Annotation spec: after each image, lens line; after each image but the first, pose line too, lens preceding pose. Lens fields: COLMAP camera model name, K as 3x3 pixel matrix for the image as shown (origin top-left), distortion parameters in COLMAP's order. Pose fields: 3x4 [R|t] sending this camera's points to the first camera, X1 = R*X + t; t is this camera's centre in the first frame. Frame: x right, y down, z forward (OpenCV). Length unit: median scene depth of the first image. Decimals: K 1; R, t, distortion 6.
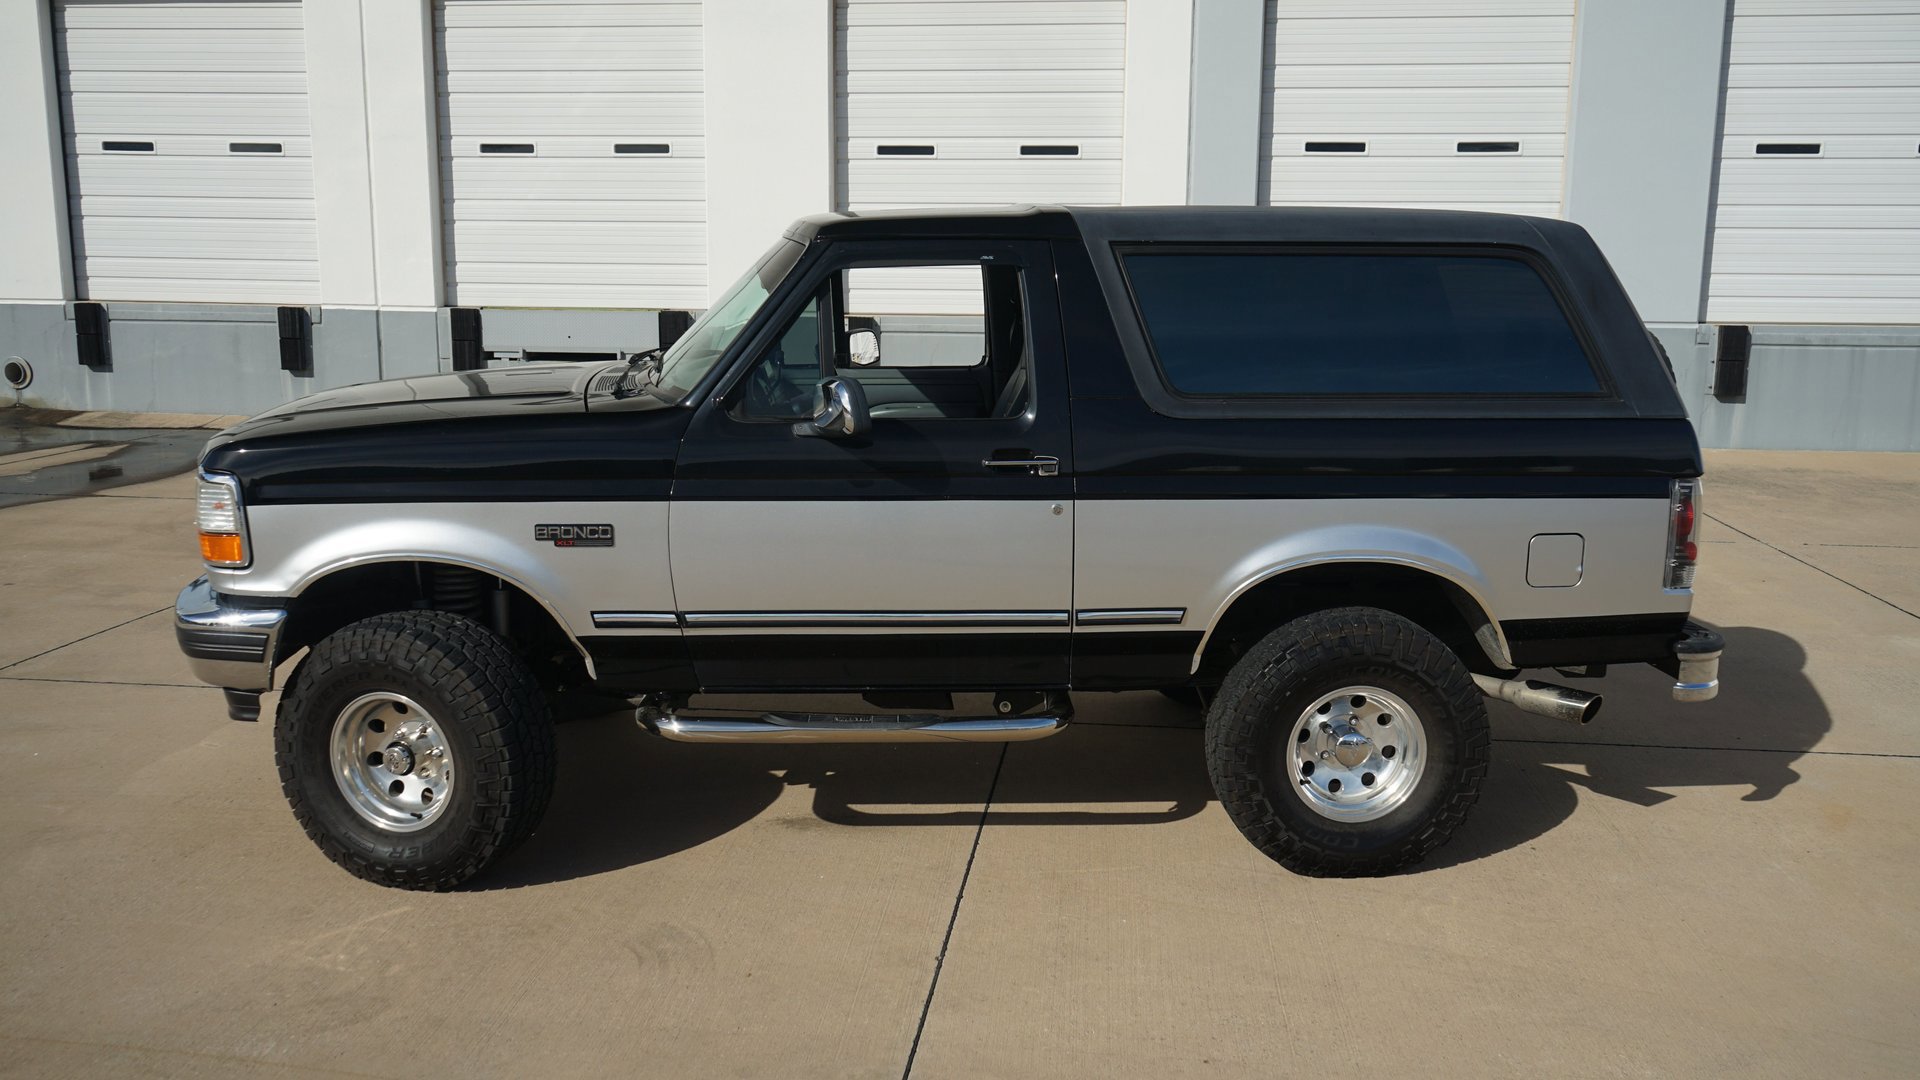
lens RADIAL K [[1605.3, 0, 959.0], [0, 1605.3, 540.2], [0, 0, 1]] dist [0.001315, 0.000454]
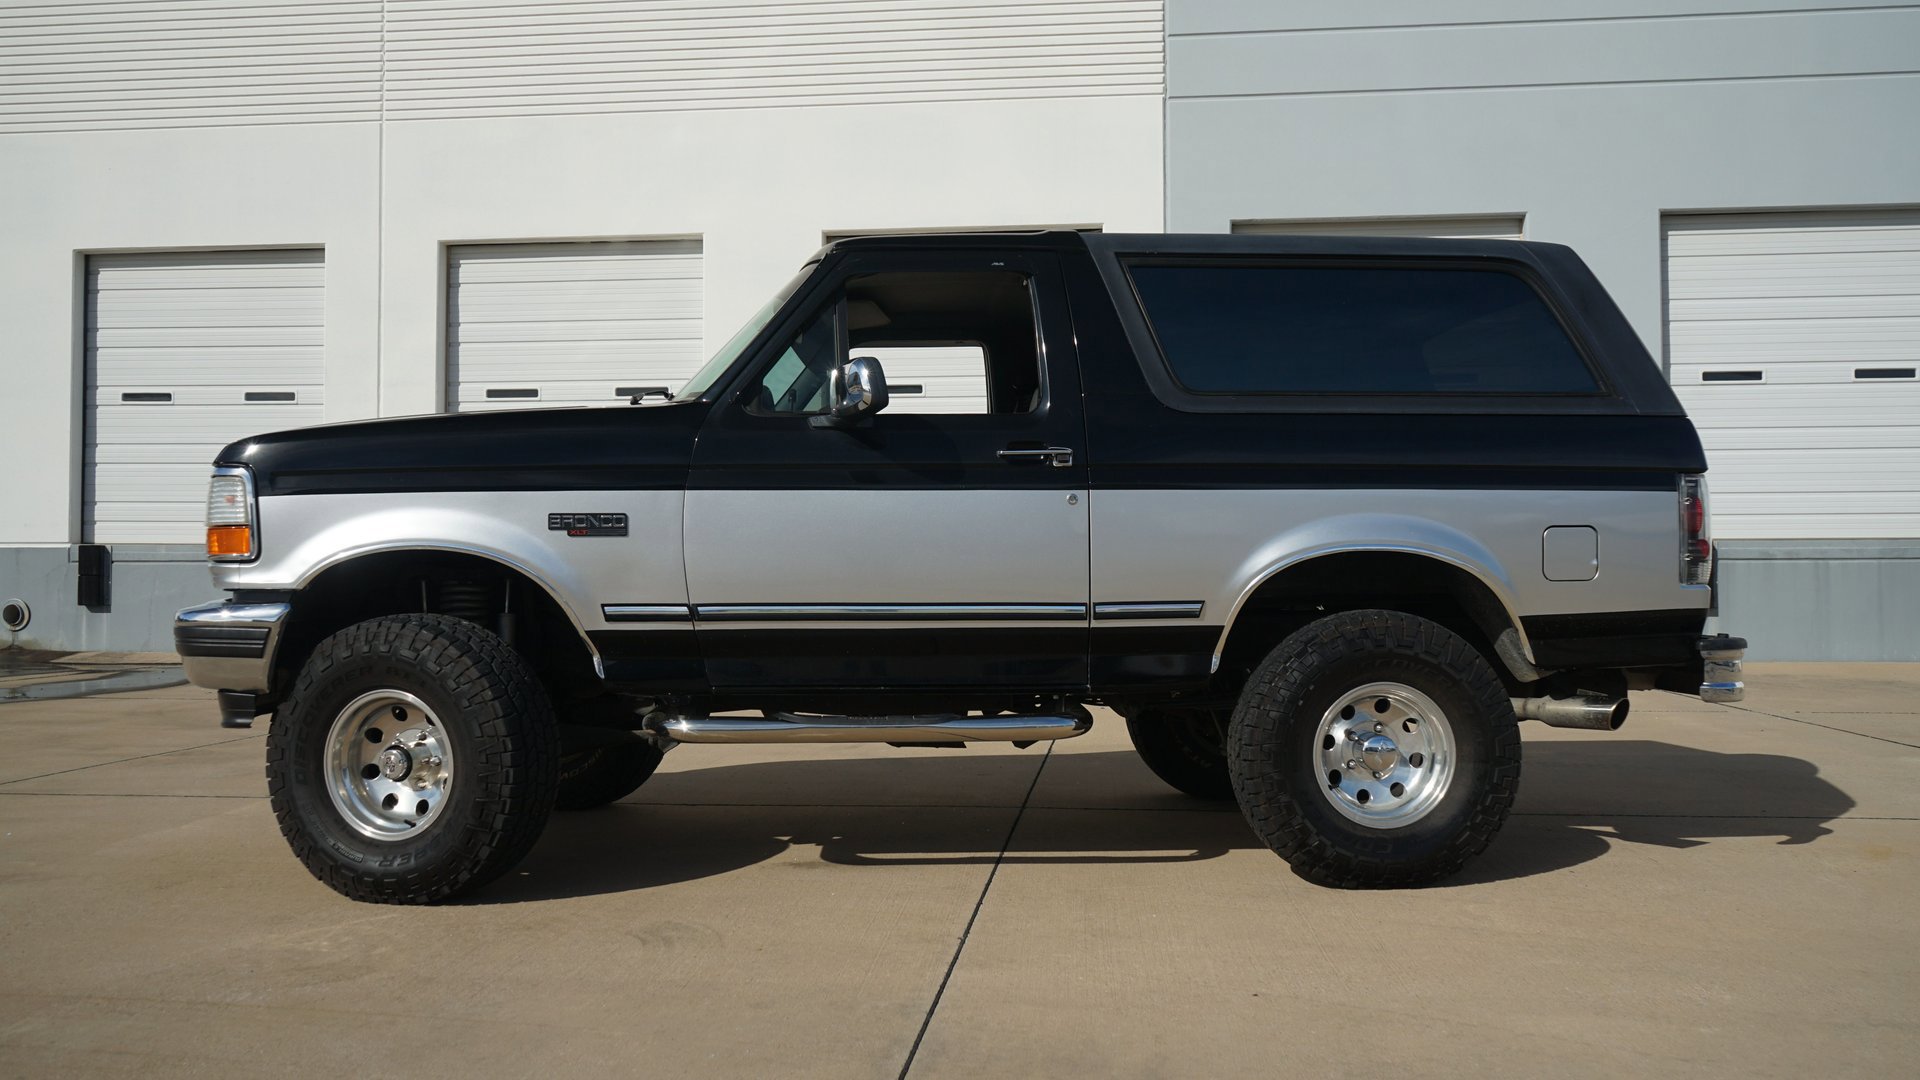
lens RADIAL K [[1576.5, 0, 960.1], [0, 1576.5, 539.1], [0, 0, 1]] dist [0.000190, -0.003491]
pose [[0.999857, -0.007678, 0.015045, -0.023206], [0.010579, 0.979039, -0.203396, 0.199820], [-0.013168, 0.203526, 0.978981, 0.042095]]
